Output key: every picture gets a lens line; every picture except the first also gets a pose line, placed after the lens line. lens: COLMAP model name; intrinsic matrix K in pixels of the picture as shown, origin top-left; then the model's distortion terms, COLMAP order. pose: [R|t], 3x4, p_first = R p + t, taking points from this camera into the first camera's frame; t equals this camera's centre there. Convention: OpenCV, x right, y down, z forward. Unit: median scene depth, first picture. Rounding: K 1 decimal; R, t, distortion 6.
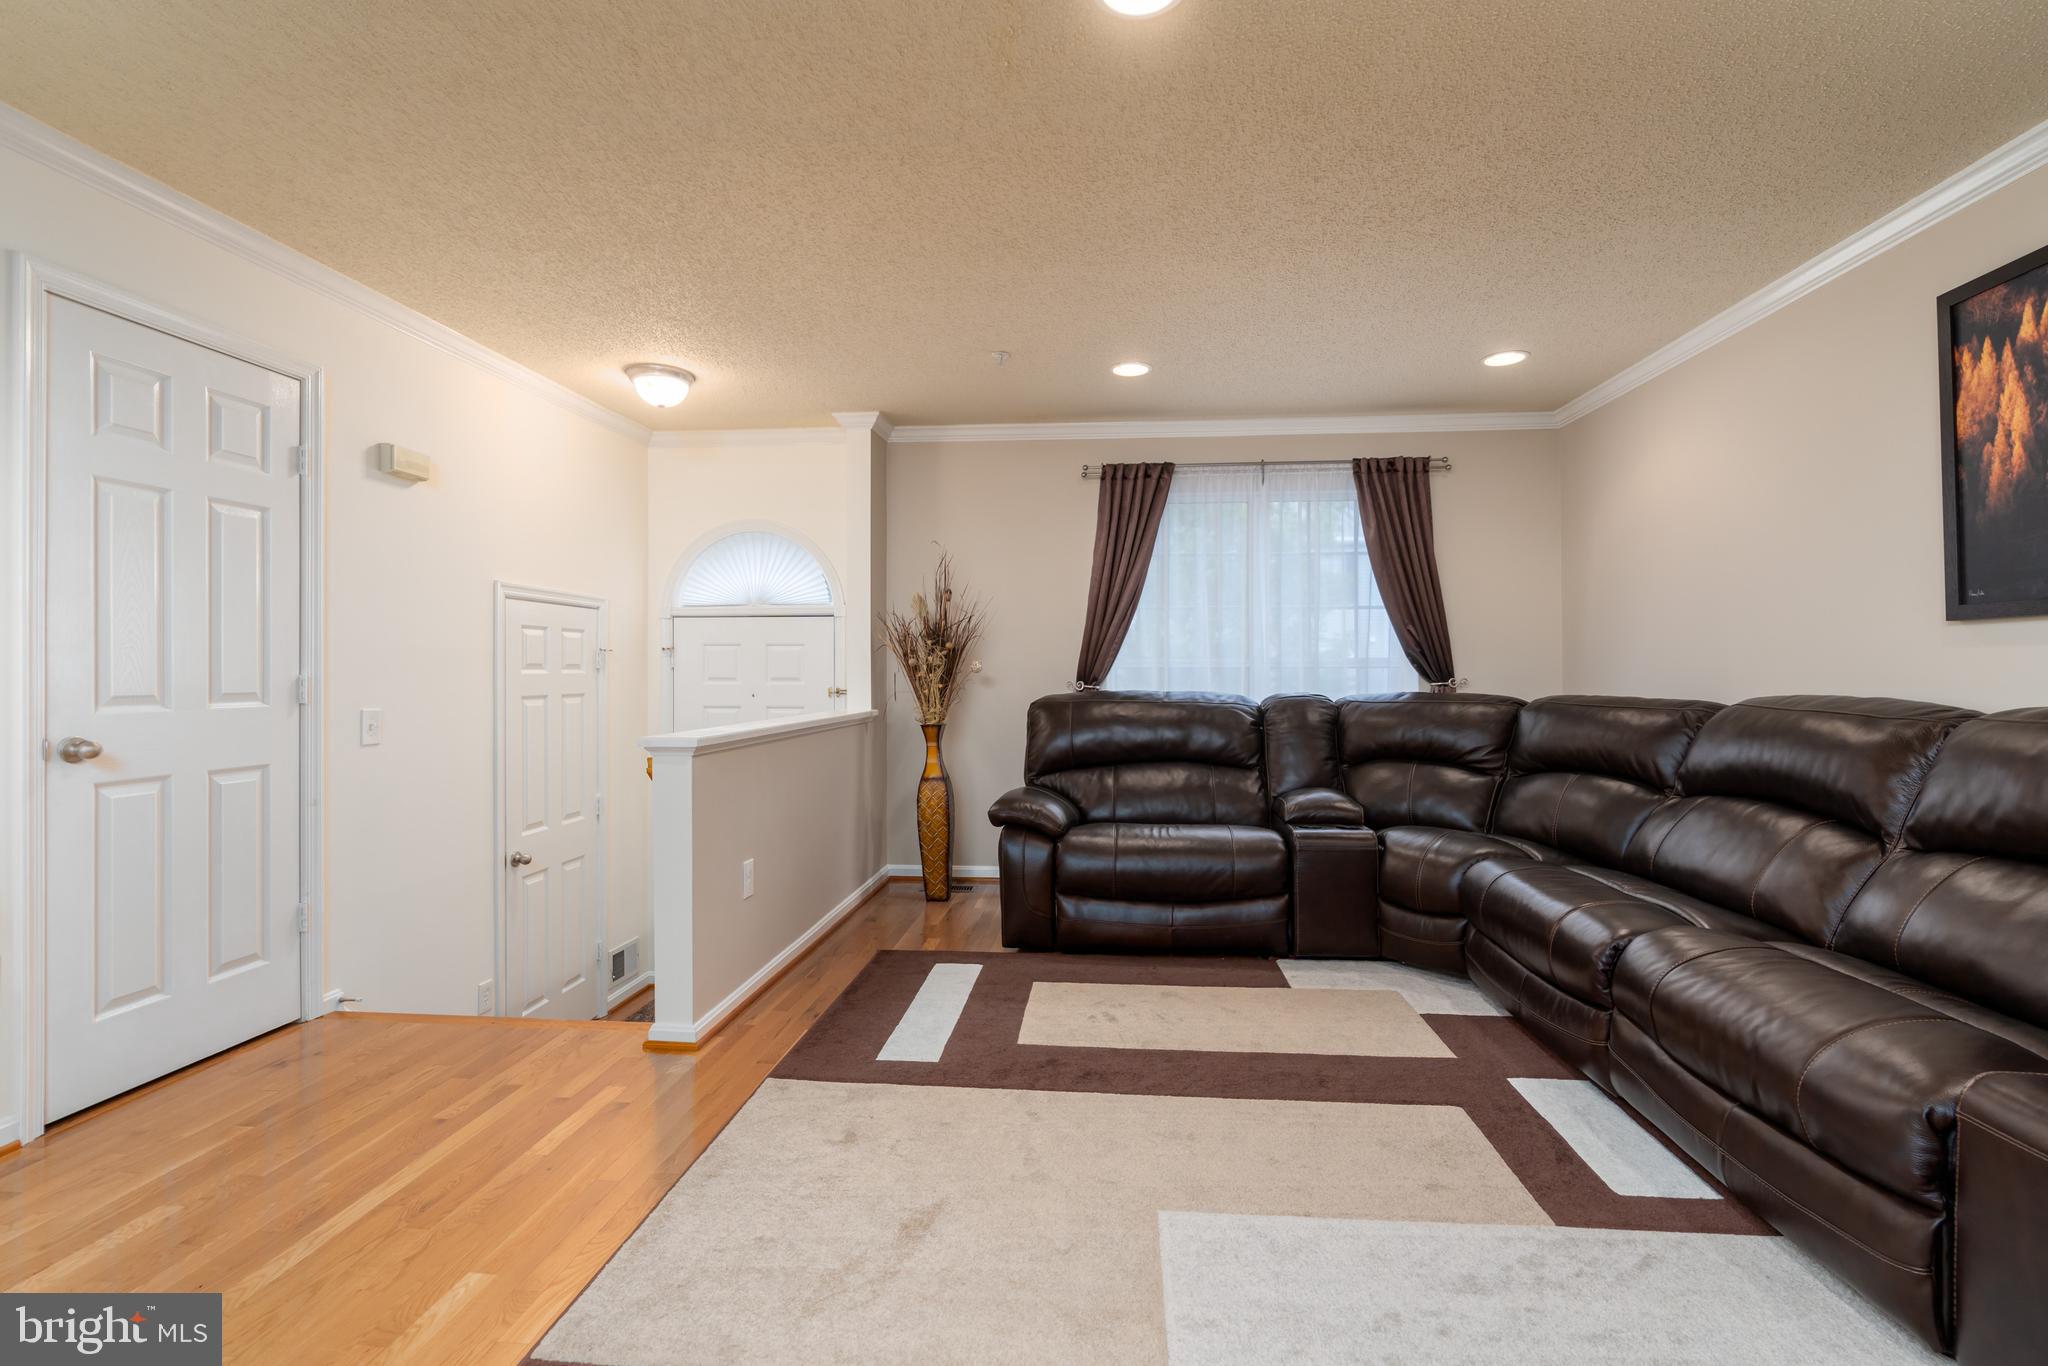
lens RADIAL K [[941.2, 0, 1054.7], [0, 941.2, 671.7], [0, 0, 1]] dist [-0.005331, 0.000909]
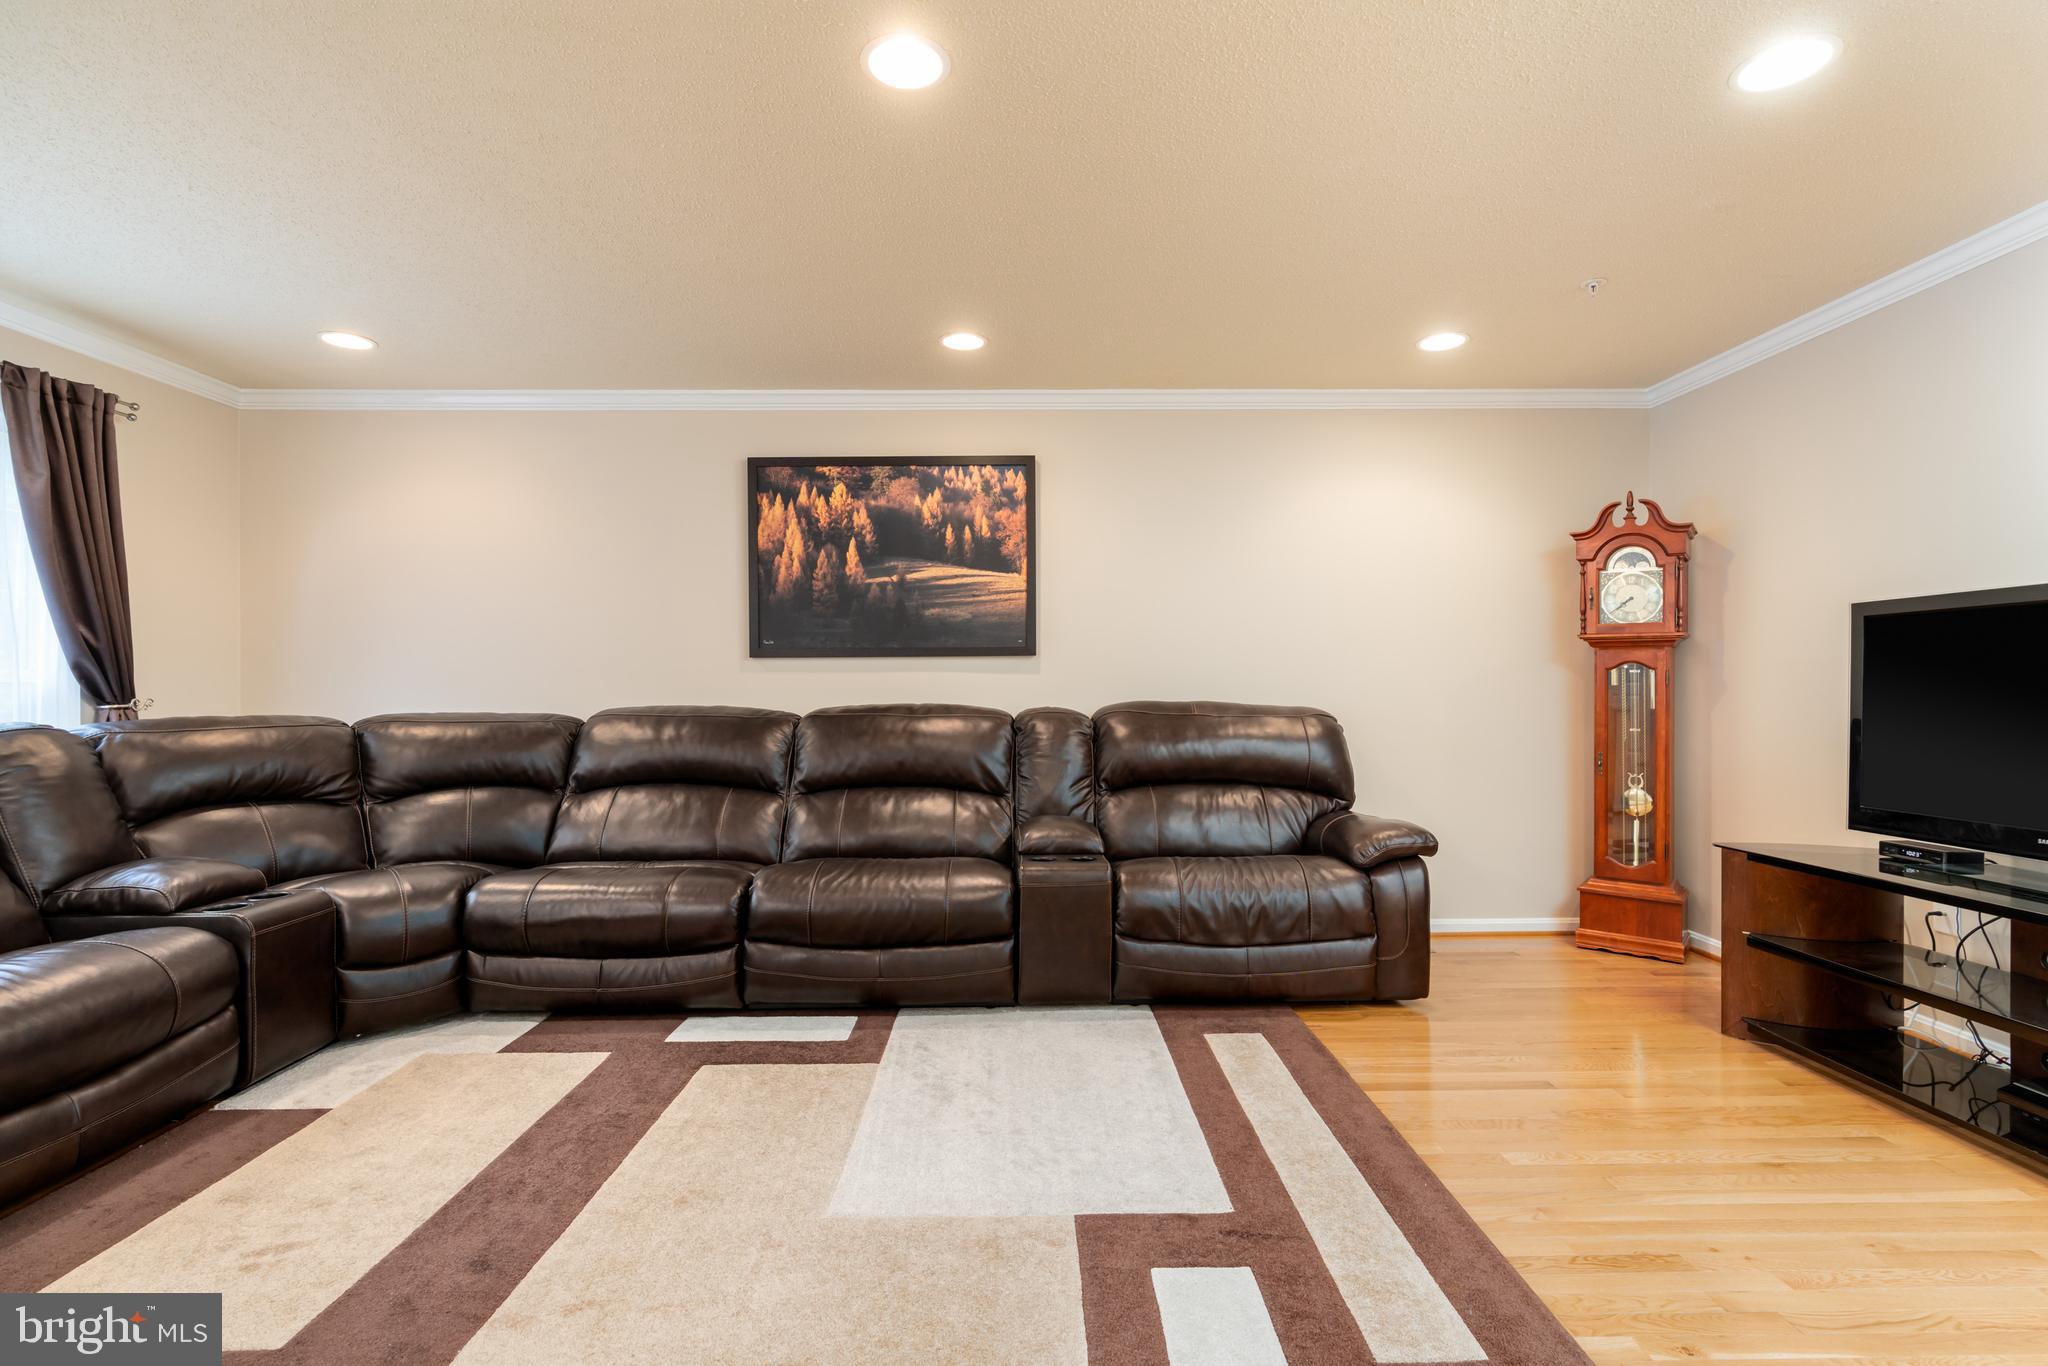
lens RADIAL K [[941.2, 0, 1004.8], [0, 941.2, 686.4], [0, 0, 1]] dist [-0.005331, 0.000909]
pose [[-0.080689, 0.003383, 0.996734, -0.488661], [0.002430, 0.999992, -0.003197, 0.001571], [-0.996736, 0.002165, -0.080696, 0.470593]]
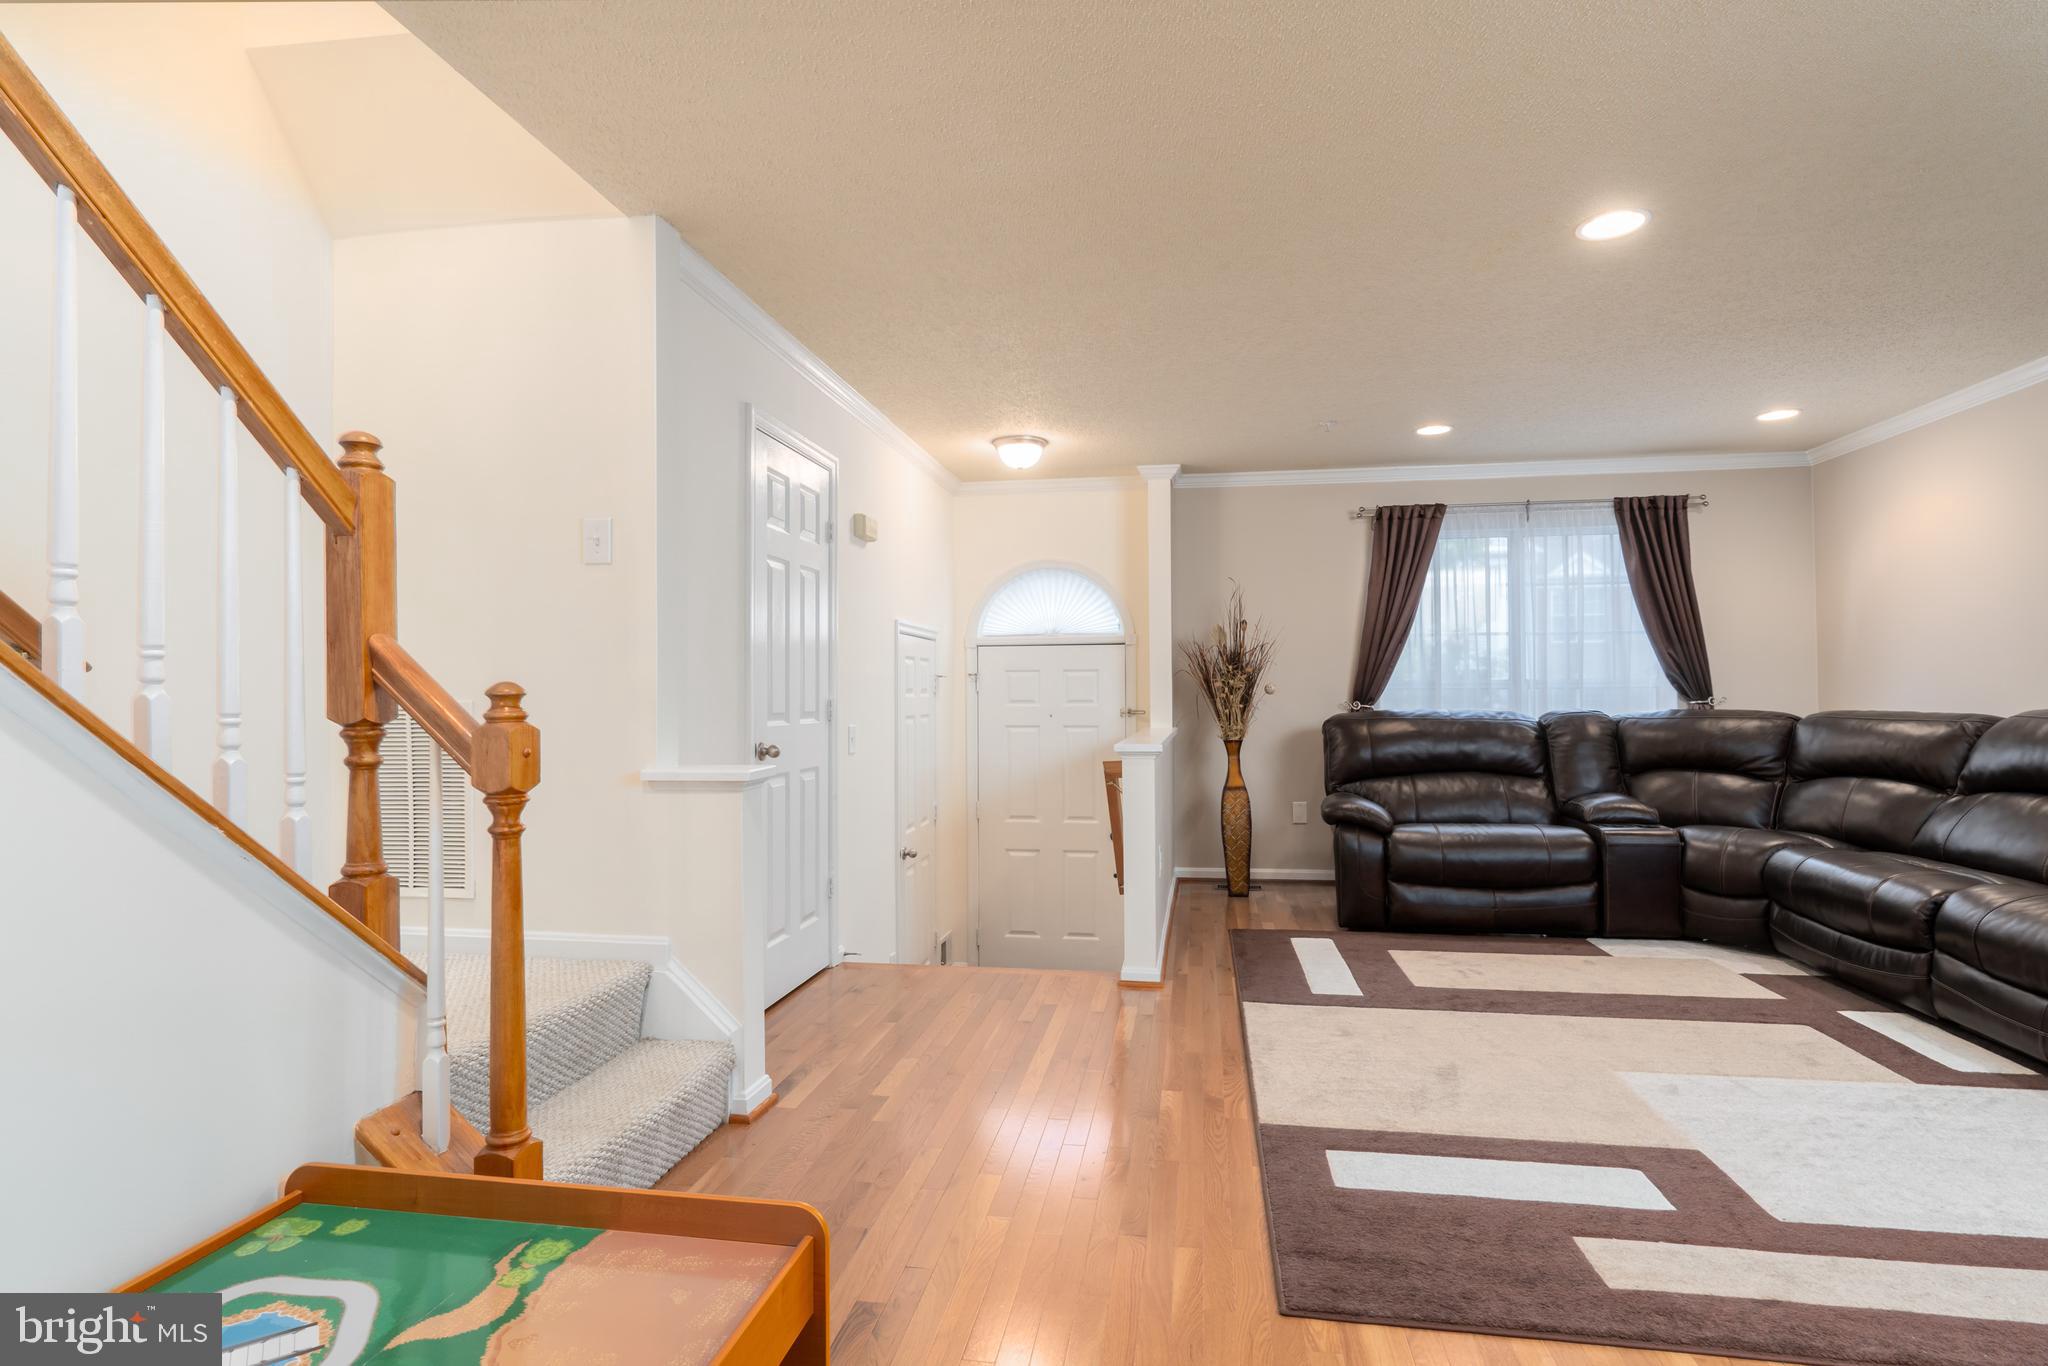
lens RADIAL K [[1038.2, 0, 1047.8], [0, 1038.2, 683.9], [0, 0, 1]] dist [-0.001170, 0.000971]
pose [[0.997155, -0.006613, -0.075093, -0.327121], [0.005813, 0.999924, -0.010865, 0.001054], [0.075159, 0.010398, 0.997117, -0.332585]]
